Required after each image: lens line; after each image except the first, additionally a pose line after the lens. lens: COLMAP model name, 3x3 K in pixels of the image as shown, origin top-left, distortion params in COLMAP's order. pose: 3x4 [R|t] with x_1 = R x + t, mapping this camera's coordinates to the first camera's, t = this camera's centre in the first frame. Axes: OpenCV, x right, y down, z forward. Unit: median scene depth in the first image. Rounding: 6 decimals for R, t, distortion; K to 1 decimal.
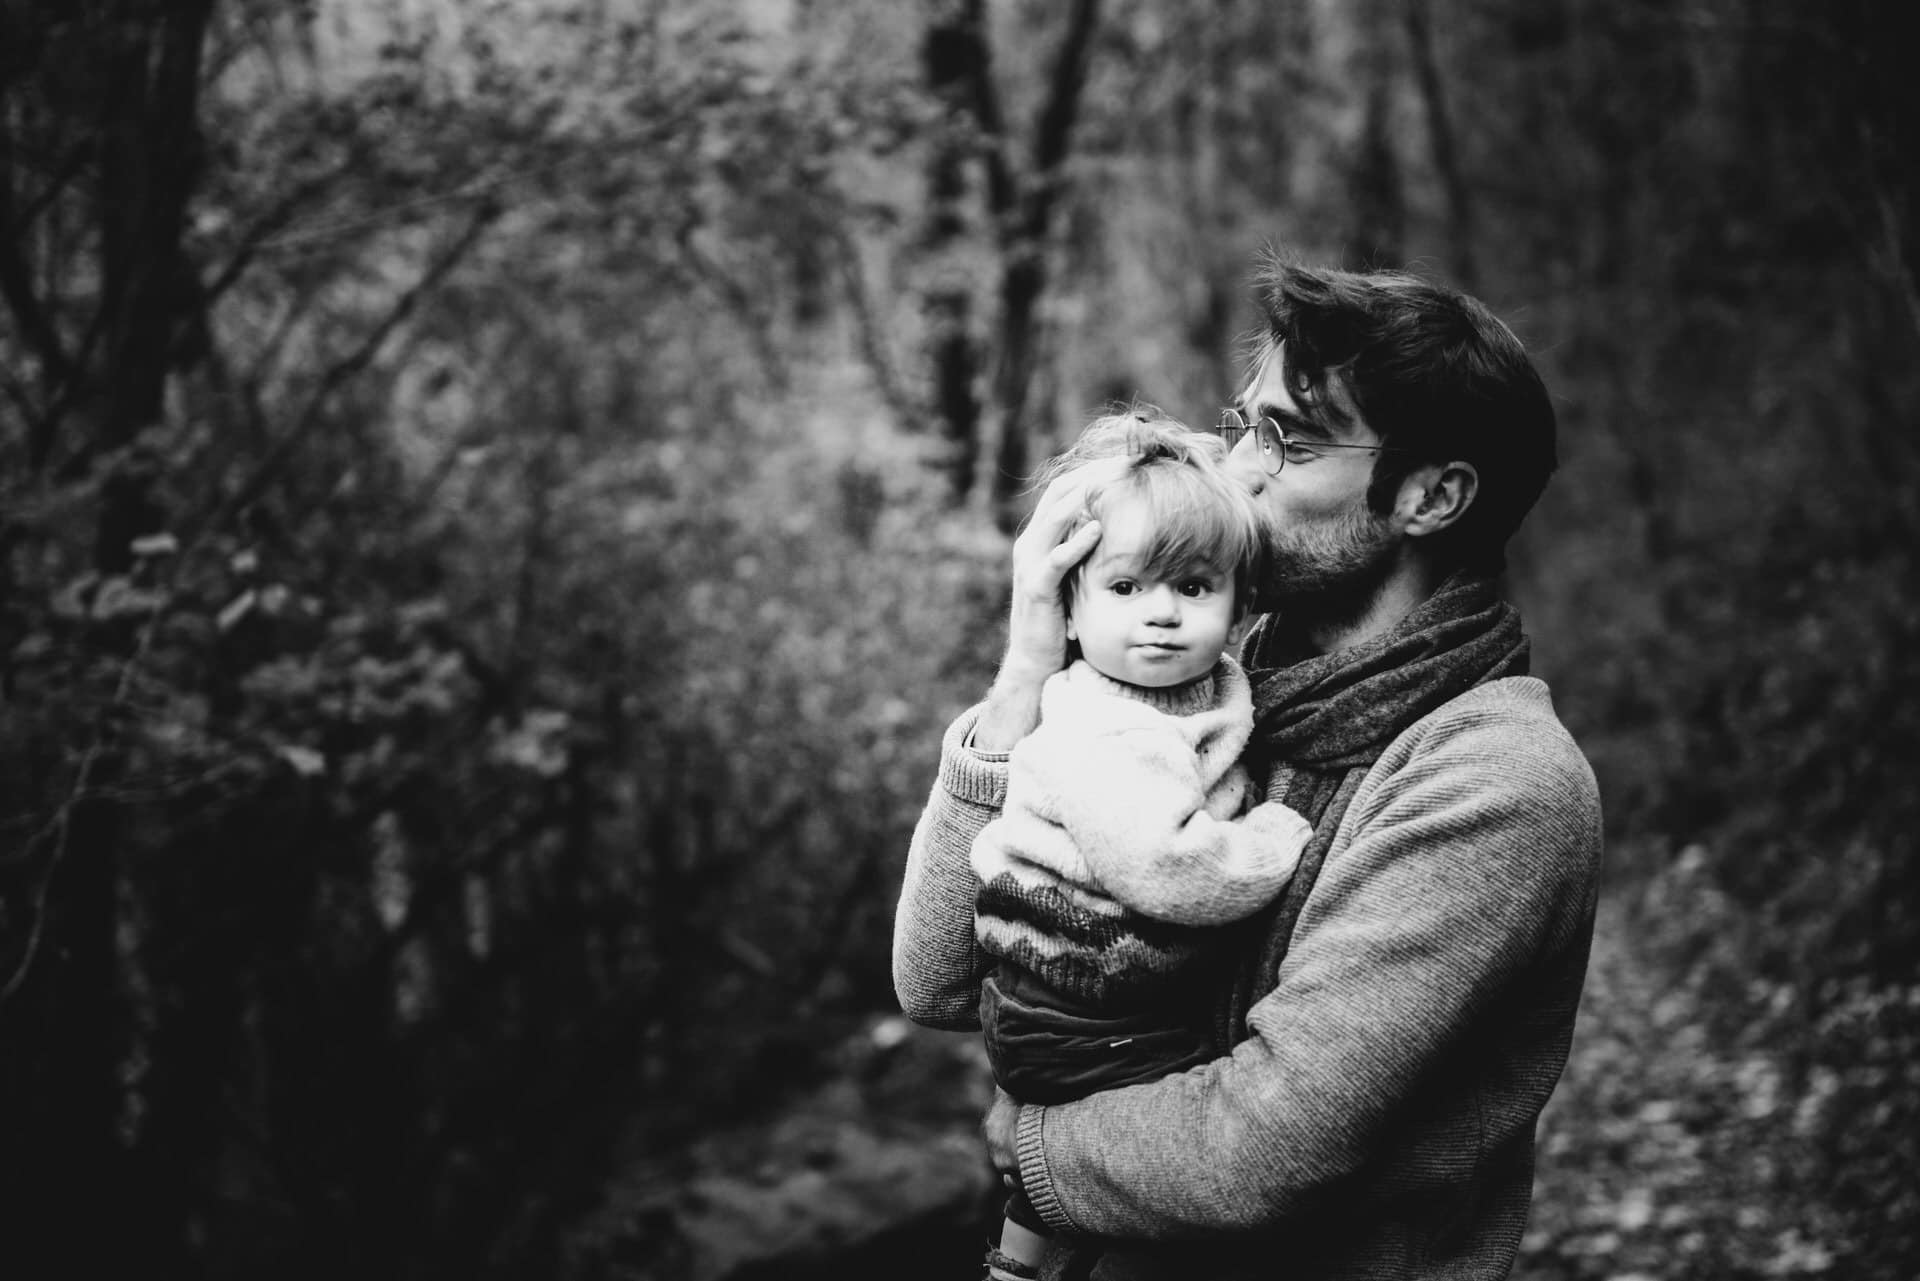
lens RADIAL K [[3671.5, 0, 960.0], [0, 3671.5, 640.5], [0, 0, 1]] dist [0.103936, 0.241505]
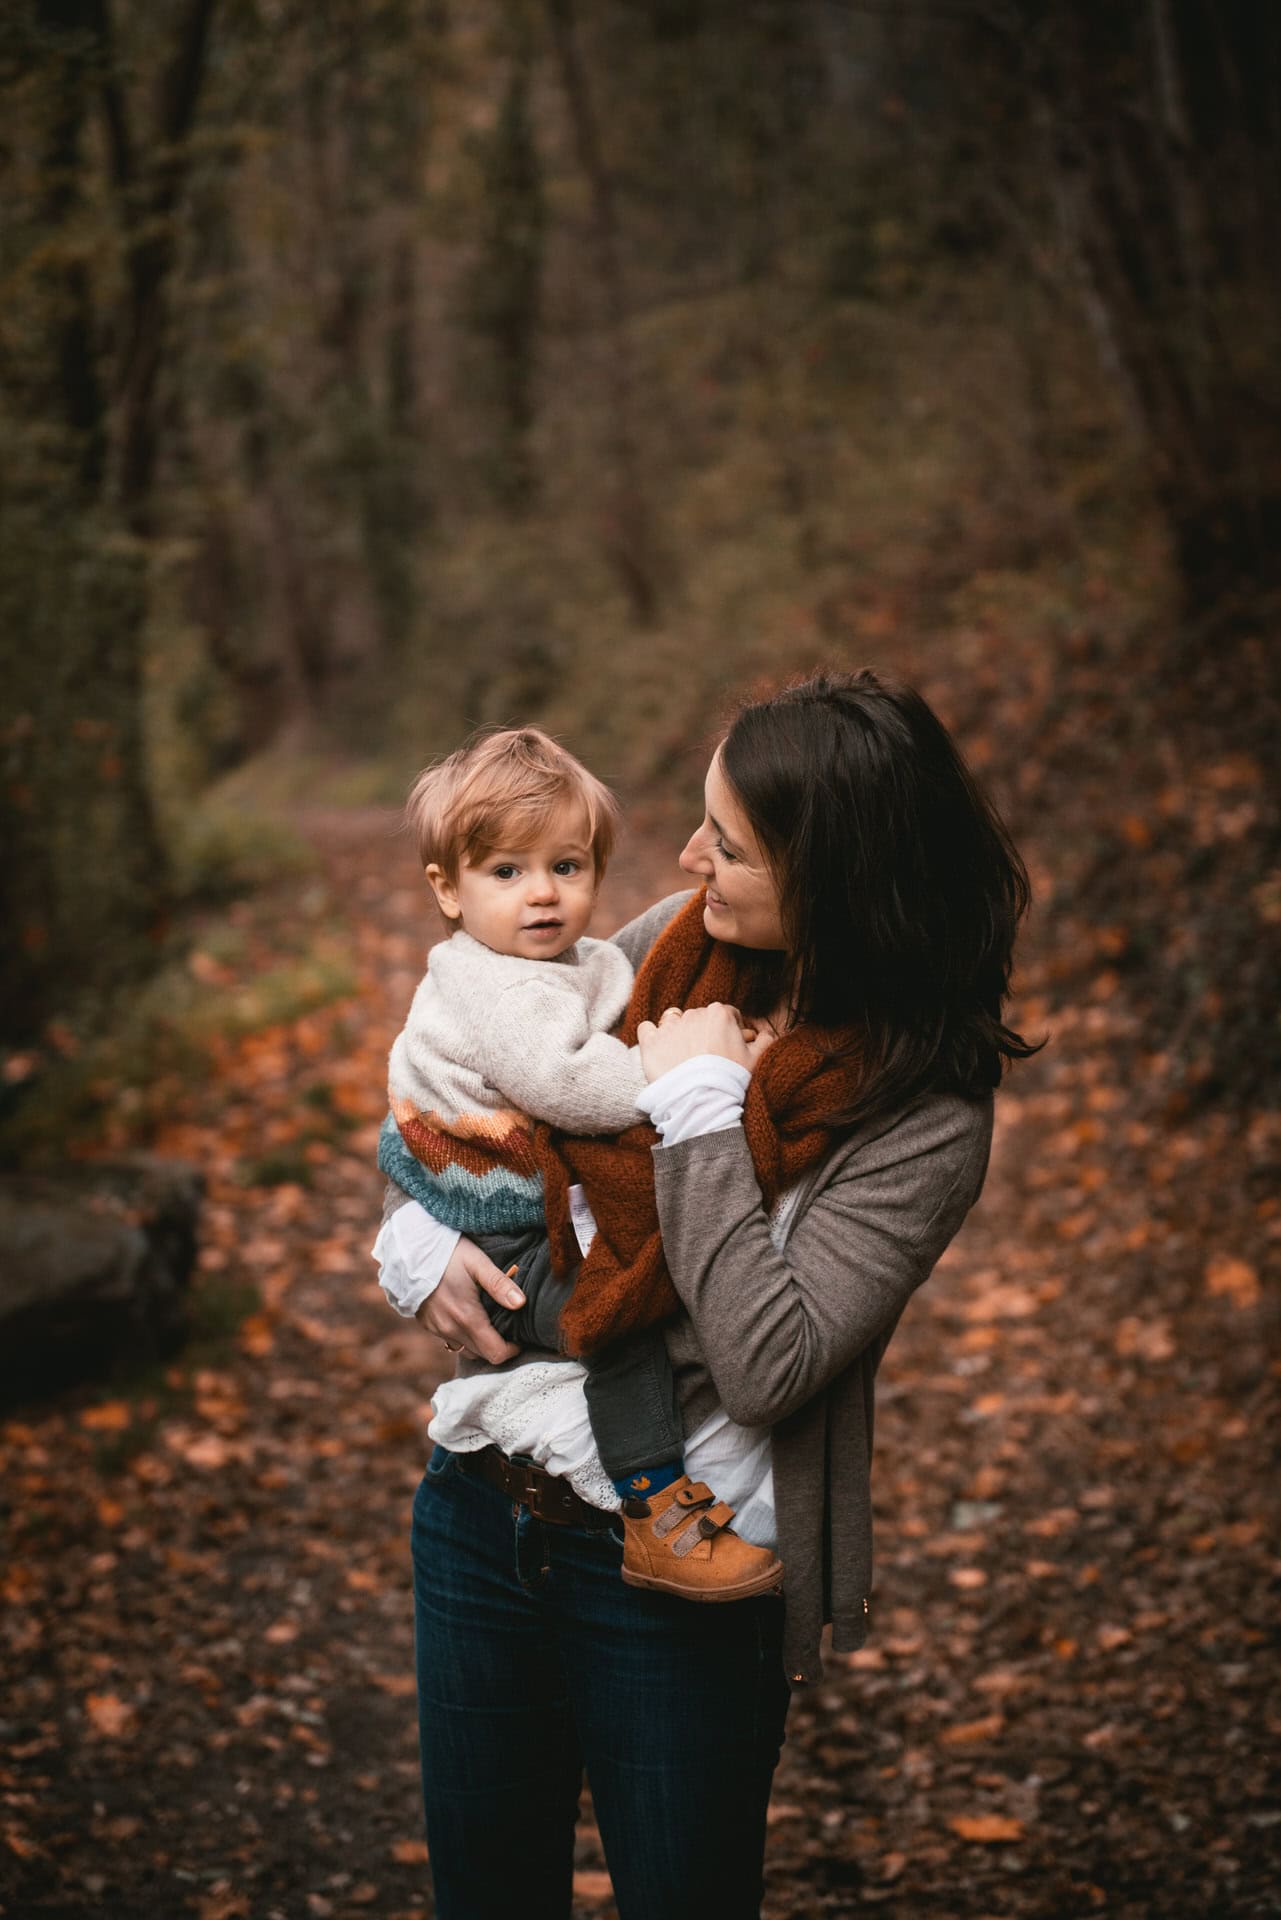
lens RADIAL K [[3671.5, 0, 651.7], [0, 3671.5, 992.2], [0, 0, 1]] dist [0.103936, 0.241505]
pose [[0.988312, -0.010316, 0.152097, -0.002303], [-0.003604, 0.995848, 0.090958, 0.001437], [-0.152404, -0.090443, 0.984171, 0.055576]]
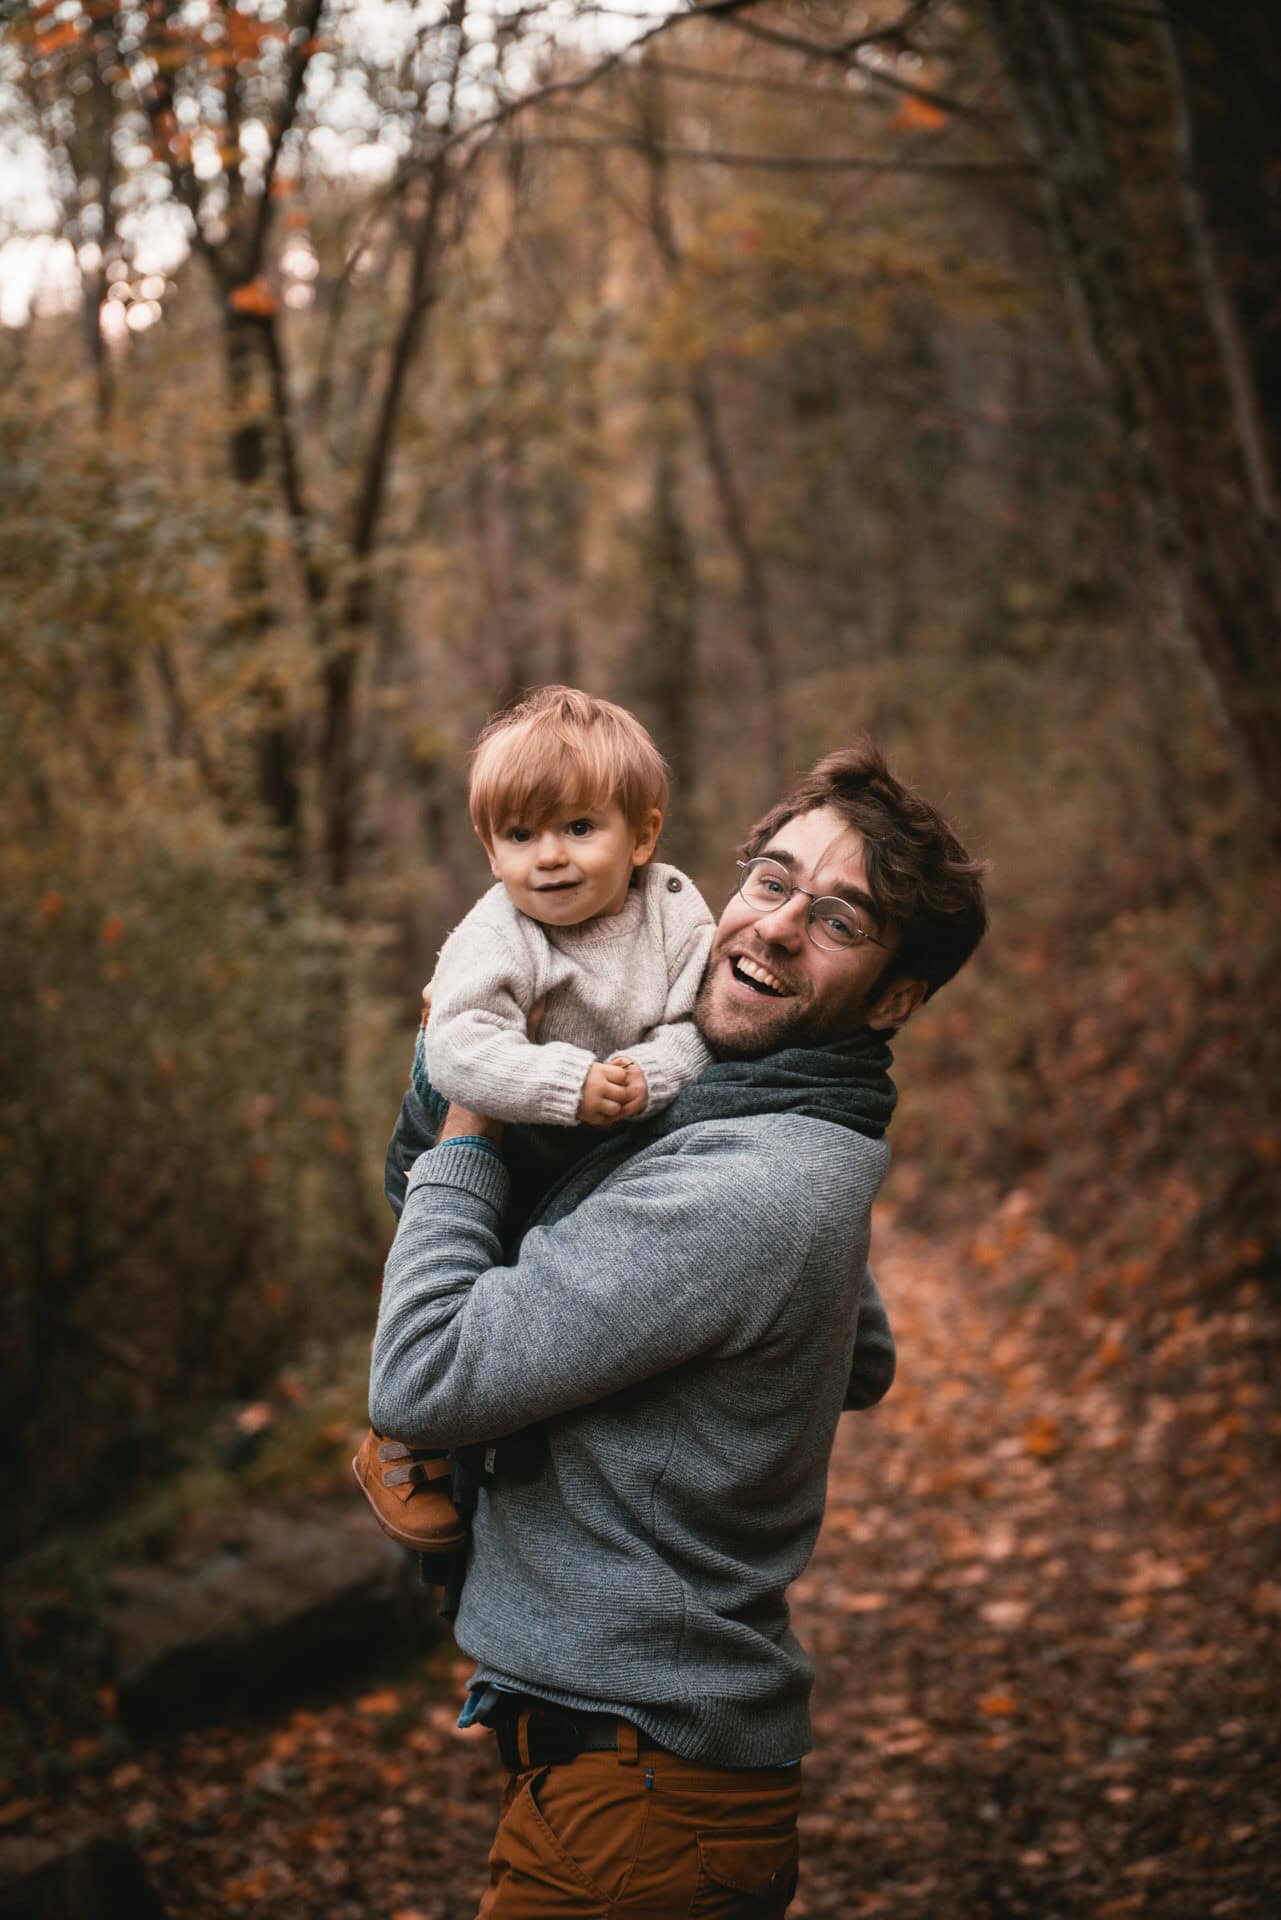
lens RADIAL K [[3671.5, 0, 651.7], [0, 3671.5, 992.2], [0, 0, 1]] dist [0.103936, 0.241505]
pose [[0.993217, -0.048238, 0.105793, -0.012930], [0.048738, 0.998809, -0.002141, -0.003756], [-0.105564, 0.007283, 0.994386, -0.025877]]
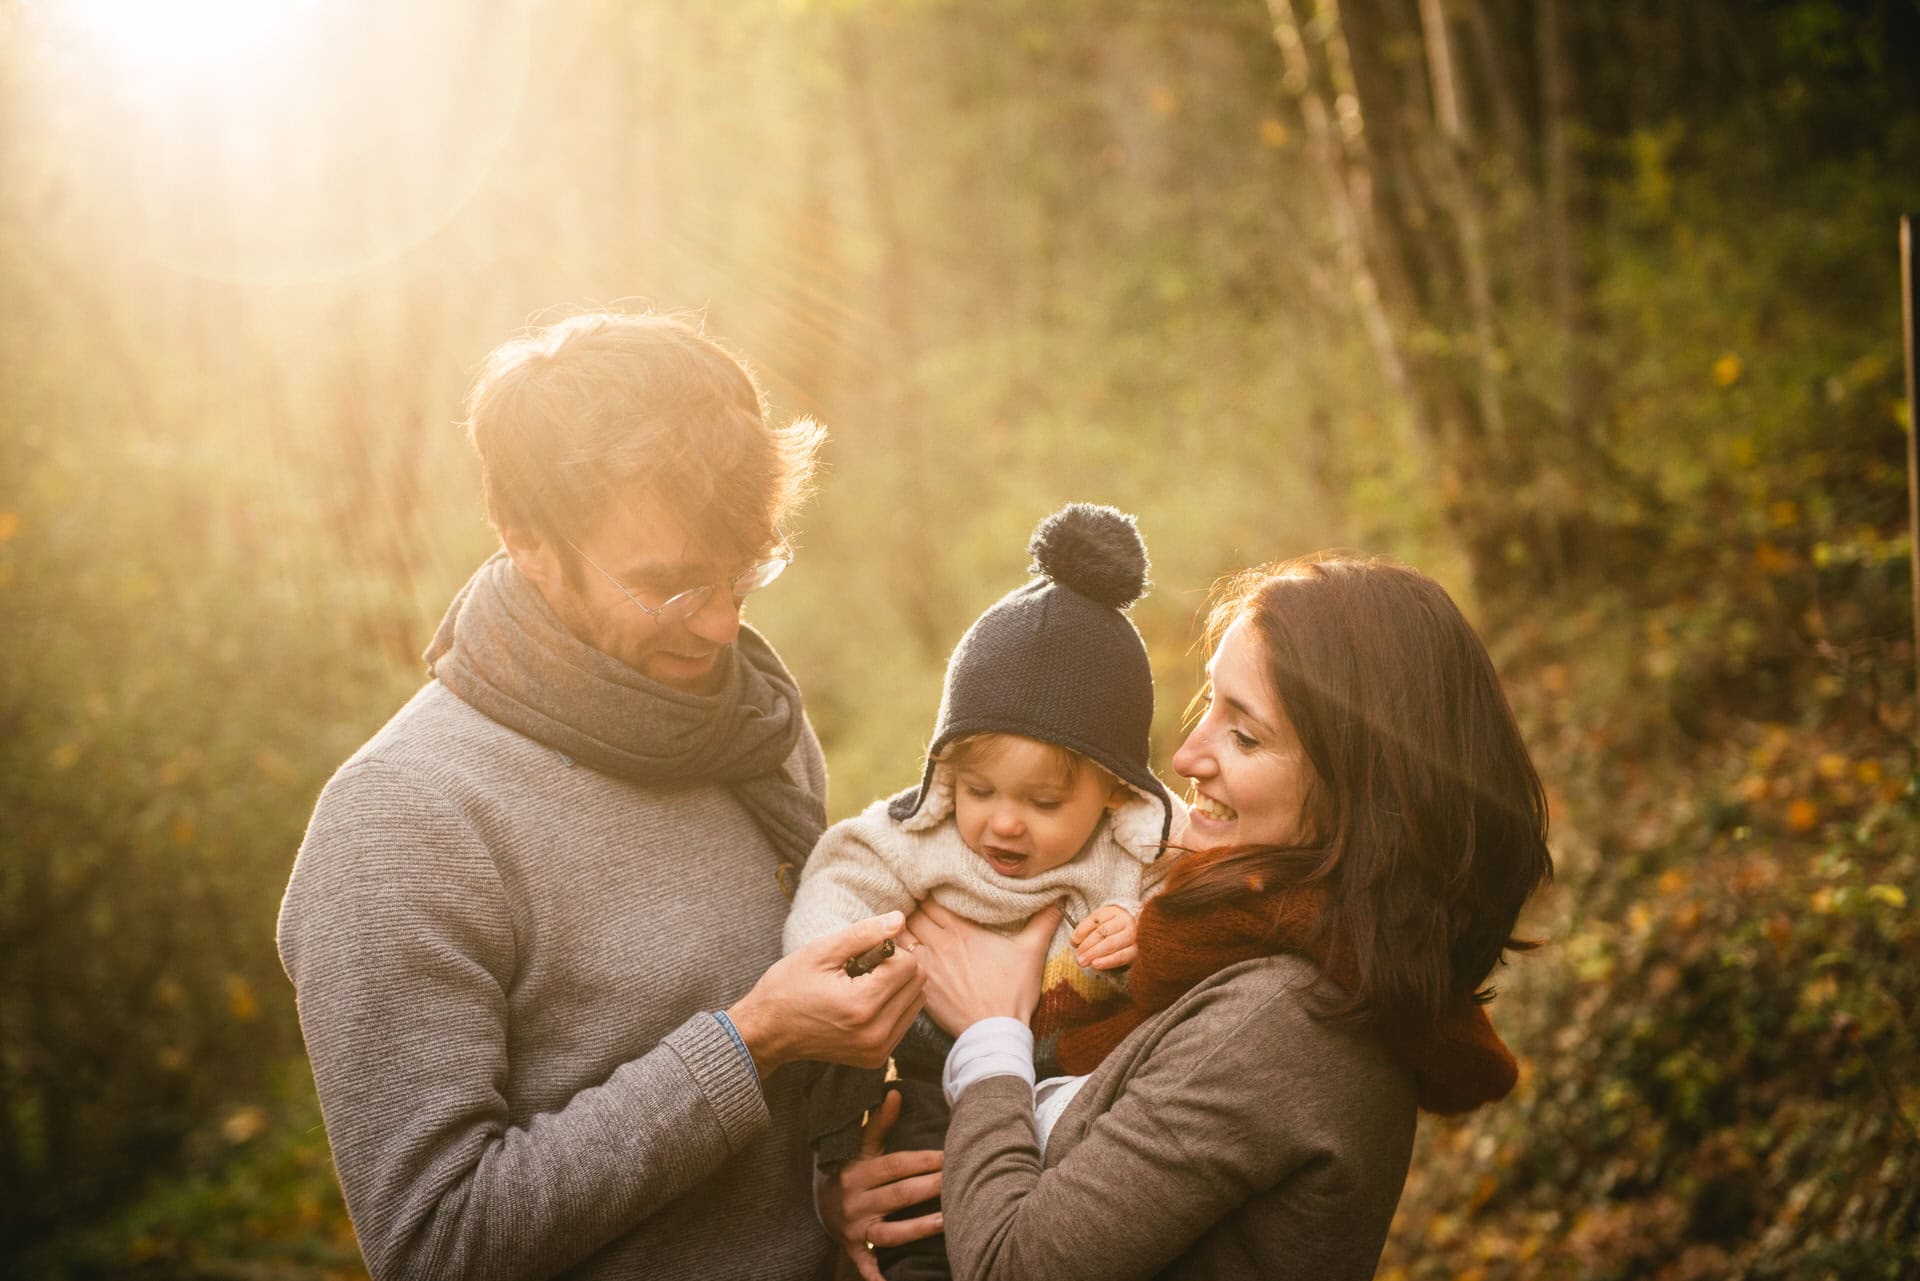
lens RADIAL K [[3451.6, 0, 992.5], [0, 3451.6, 713.6], [0, 0, 1]] dist [0.195336, -0.044451]
pose [[0.987130, 0.005304, 0.159832, 0.027453], [-0.005825, 0.999979, 0.002793, 0.005172], [-0.159814, -0.003688, 0.987140, 0.161547]]
